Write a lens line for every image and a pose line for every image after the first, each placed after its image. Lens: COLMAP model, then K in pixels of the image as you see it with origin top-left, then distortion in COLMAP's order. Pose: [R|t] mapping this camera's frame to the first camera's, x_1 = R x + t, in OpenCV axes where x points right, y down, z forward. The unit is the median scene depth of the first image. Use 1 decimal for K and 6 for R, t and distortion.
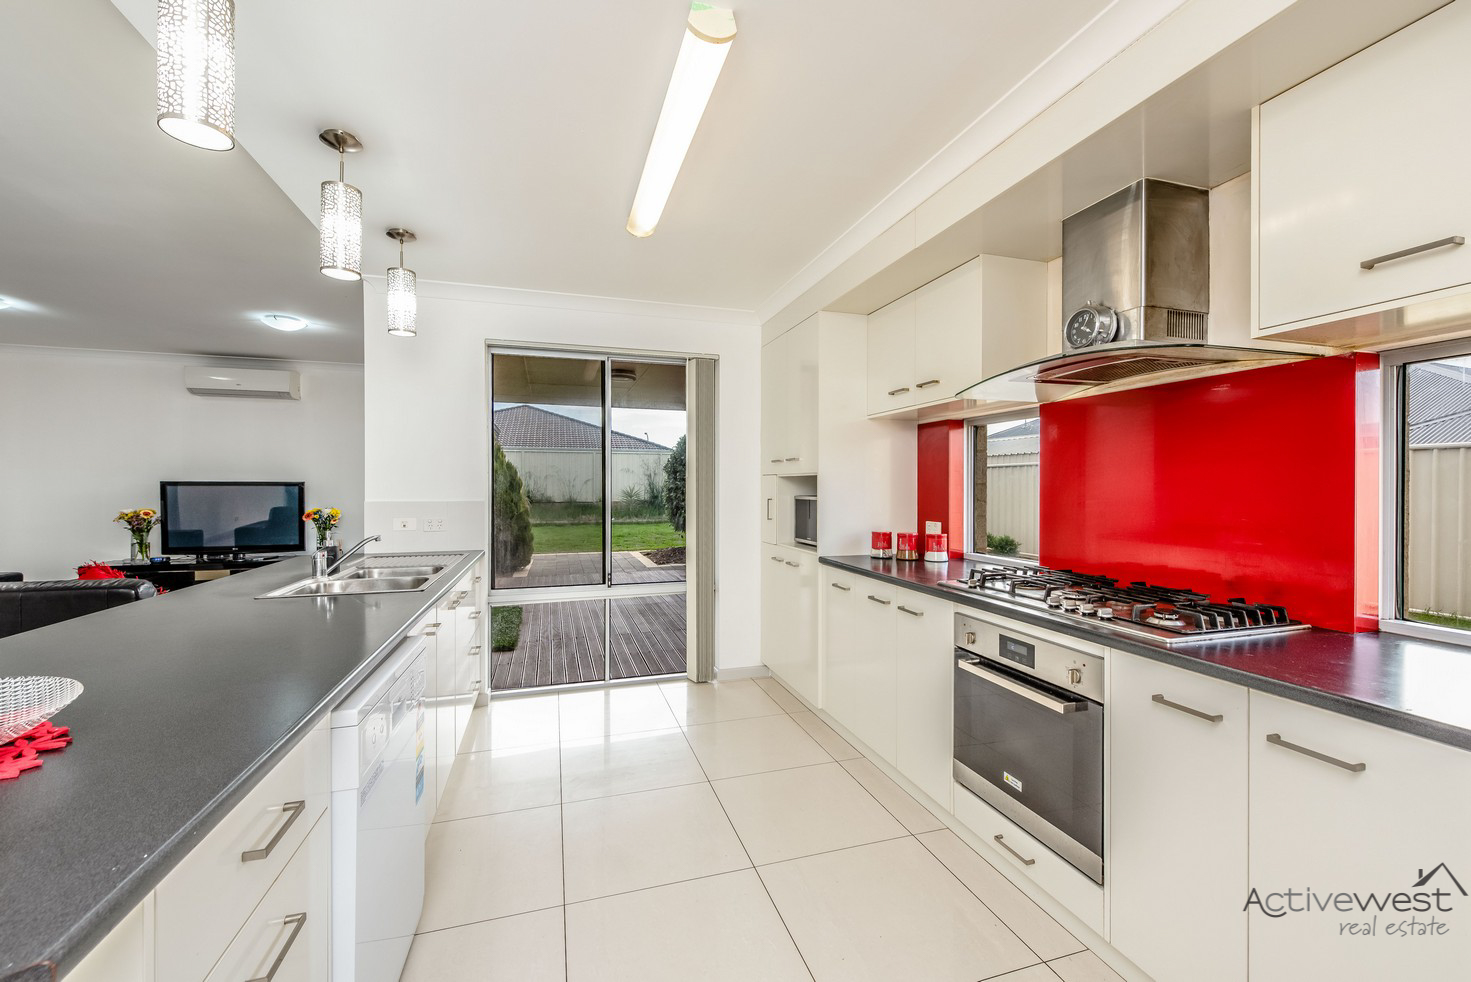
lens RADIAL K [[608.6, 0, 740.1], [0, 608.6, 490.7], [0, 0, 1]] dist [0.000580, 0.000161]
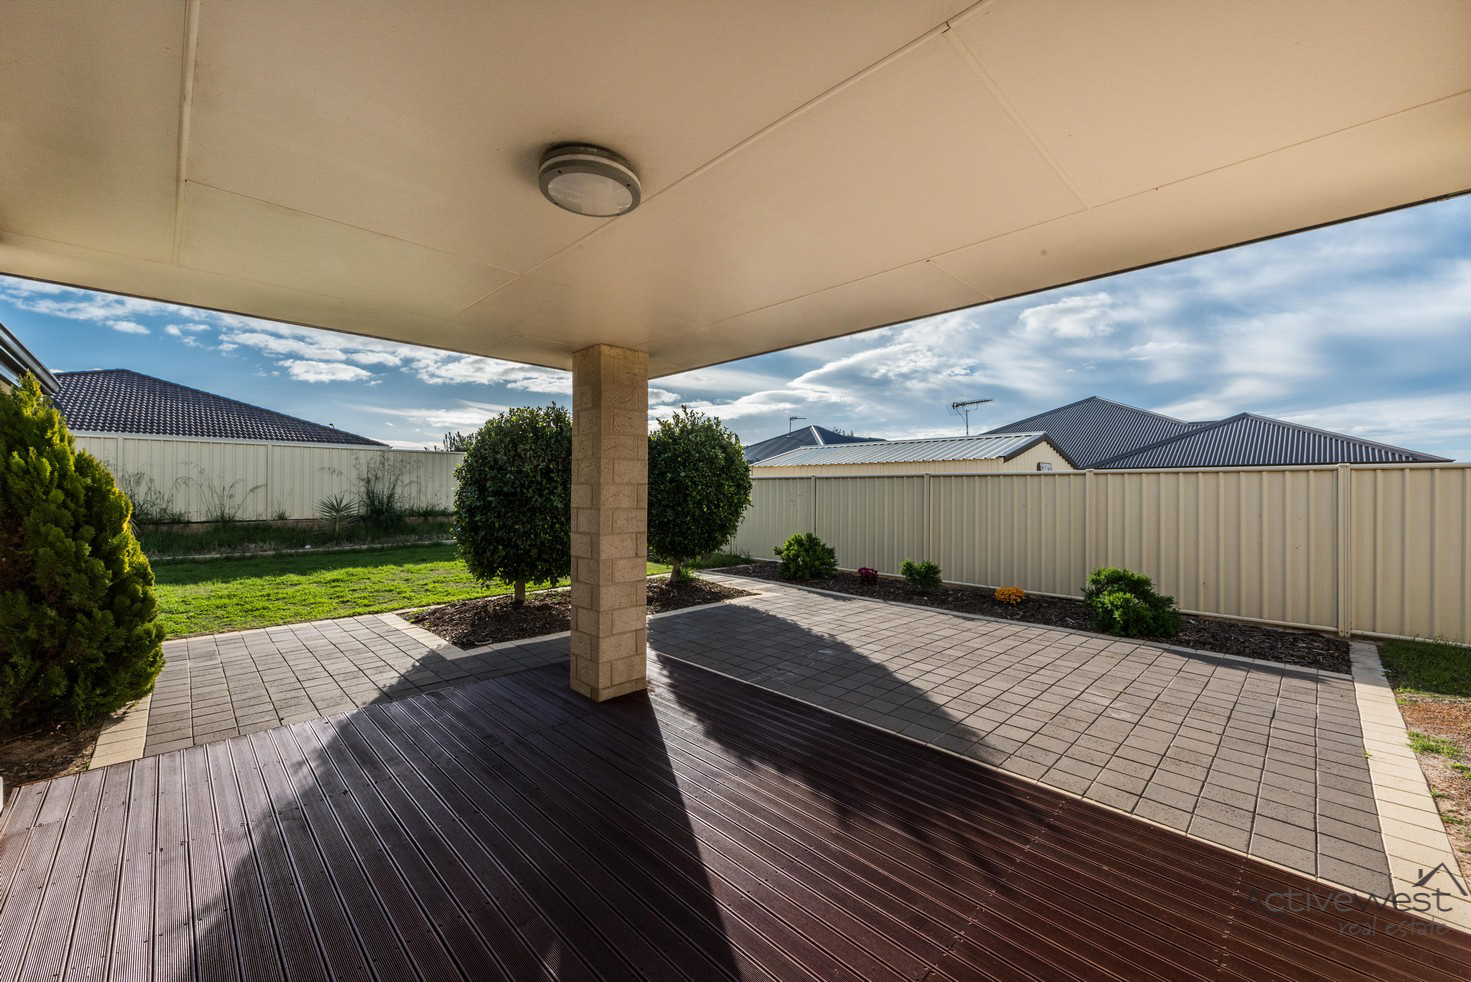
lens RADIAL K [[574.8, 0, 733.0], [0, 574.8, 488.1], [0, 0, 1]] dist [0.000292, 0.000000]
pose [[0.887001, 0.003383, 0.461755, -0.503796], [0.000535, 0.999965, -0.008354, -0.062439], [-0.461767, 0.007657, 0.886968, 1.338196]]
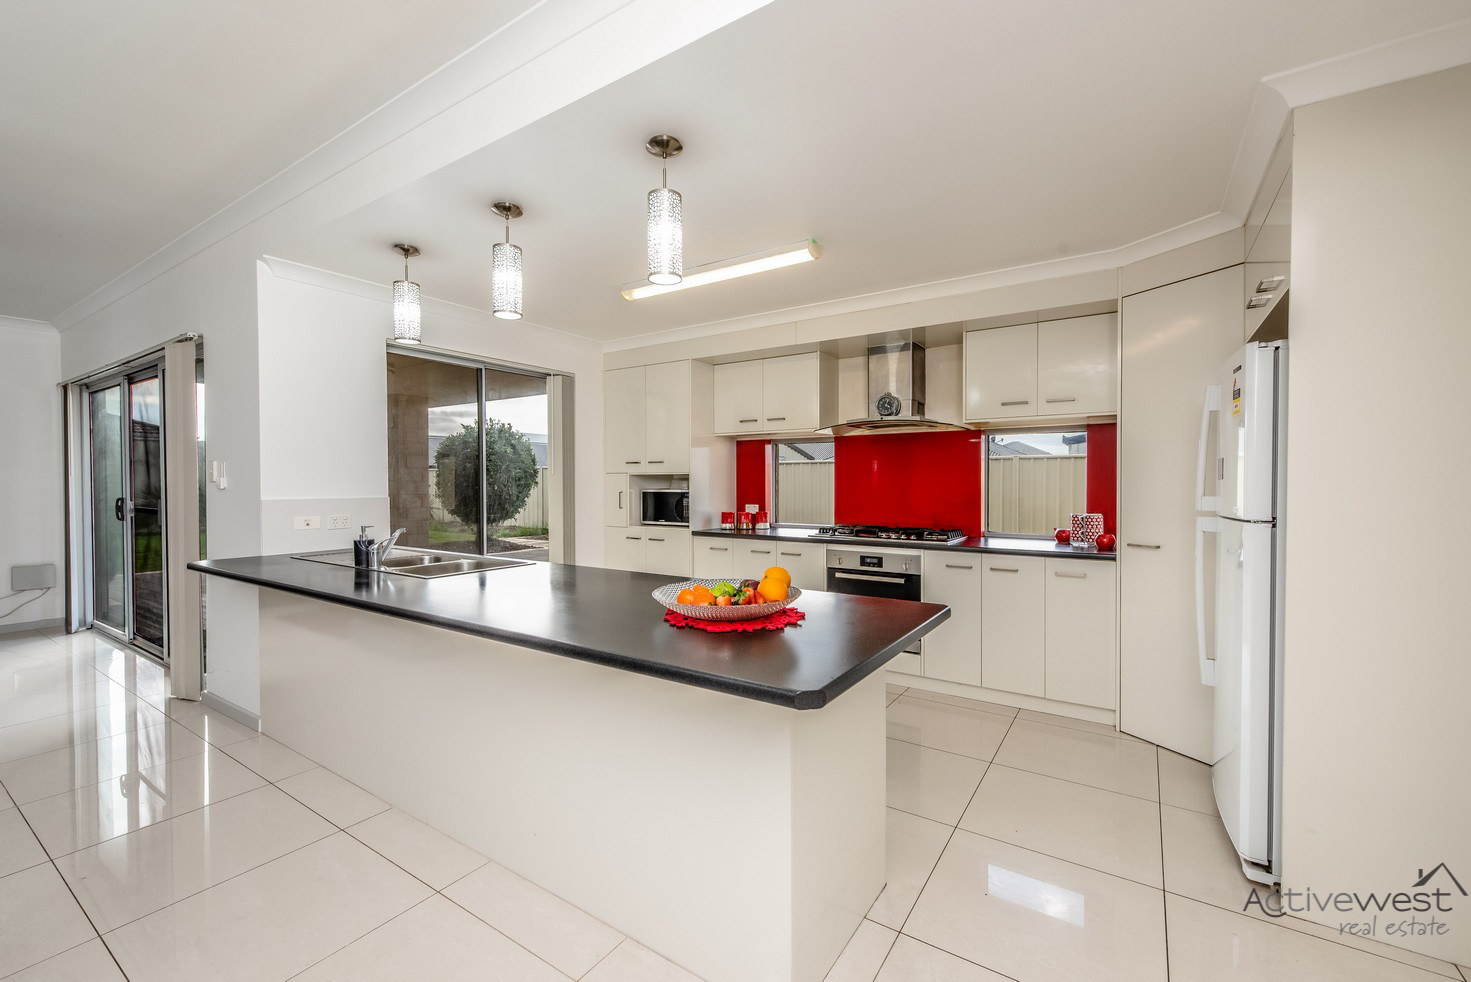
lens RADIAL K [[608.6, 0, 727.5], [0, 608.6, 489.0], [0, 0, 1]] dist [0.000580, 0.000161]
pose [[0.784921, -0.008783, 0.619533, -0.668379], [0.007600, 0.999961, 0.004548, 0.003386], [-0.619549, 0.001139, 0.784957, -0.170772]]
